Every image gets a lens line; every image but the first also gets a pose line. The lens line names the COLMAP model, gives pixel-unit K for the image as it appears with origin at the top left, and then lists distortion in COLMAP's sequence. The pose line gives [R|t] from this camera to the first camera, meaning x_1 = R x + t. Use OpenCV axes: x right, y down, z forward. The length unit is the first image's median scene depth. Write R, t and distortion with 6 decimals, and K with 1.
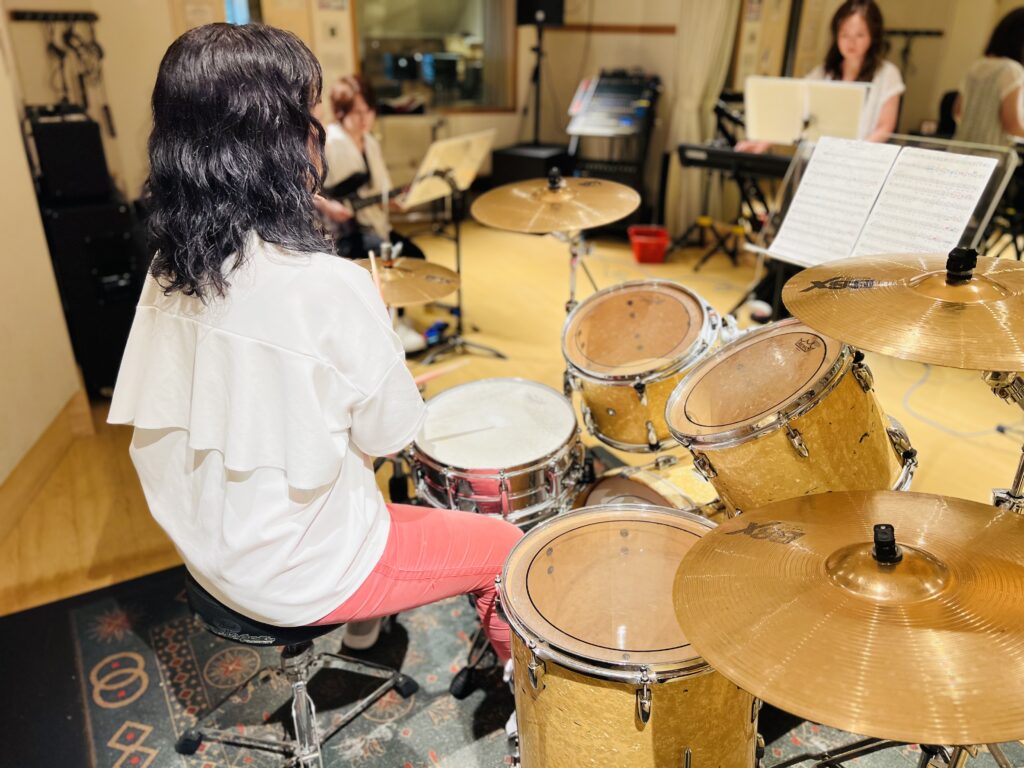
lens RADIAL K [[758.6, 0, 516.5], [0, 758.6, 386.6], [0, 0, 1]] dist [0.032380, -0.040952]
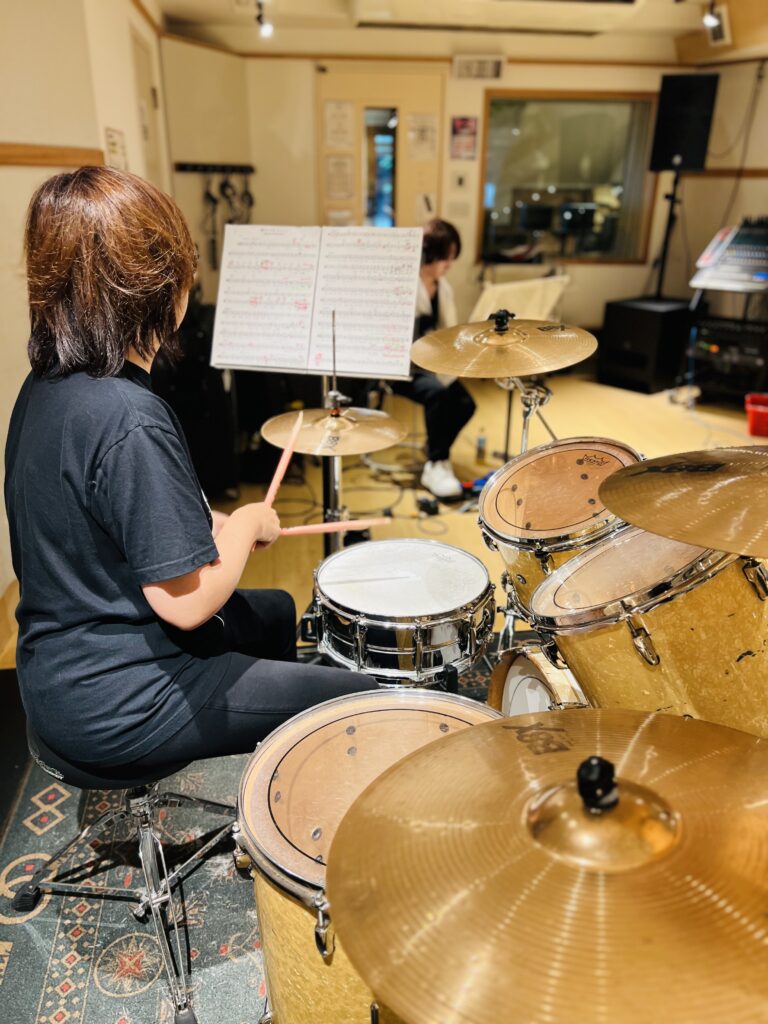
lens RADIAL K [[758.6, 0, 388.7], [0, 758.6, 520.5], [0, 0, 1]] dist [0.032380, -0.040952]
pose [[0.928729, 0.139951, -0.343330, 0.136207], [-0.148543, 0.988905, 0.001287, -0.006096], [0.339701, 0.049804, 0.939214, 0.053959]]
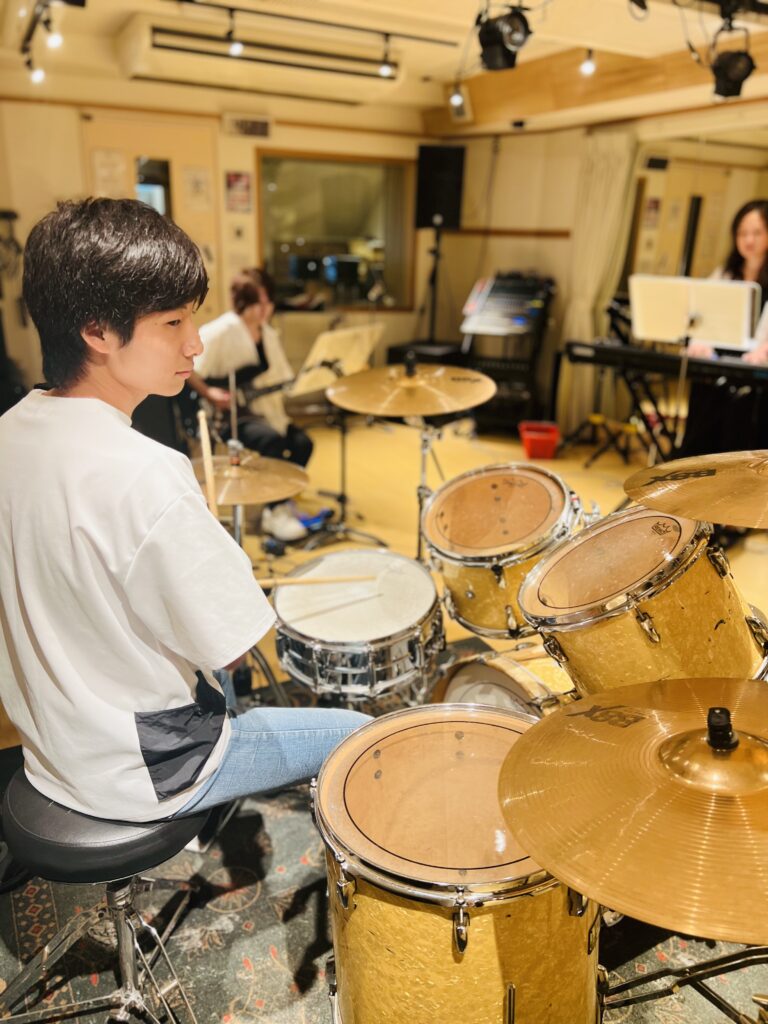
lens RADIAL K [[758.6, 0, 384.1], [0, 758.6, 519.0], [0, 0, 1]] dist [0.032380, -0.040952]
pose [[0.998547, 0.028708, -0.045600, 0.027620], [-0.032481, 0.995912, -0.084285, 0.010882], [0.042994, 0.085644, 0.995398, 0.005976]]
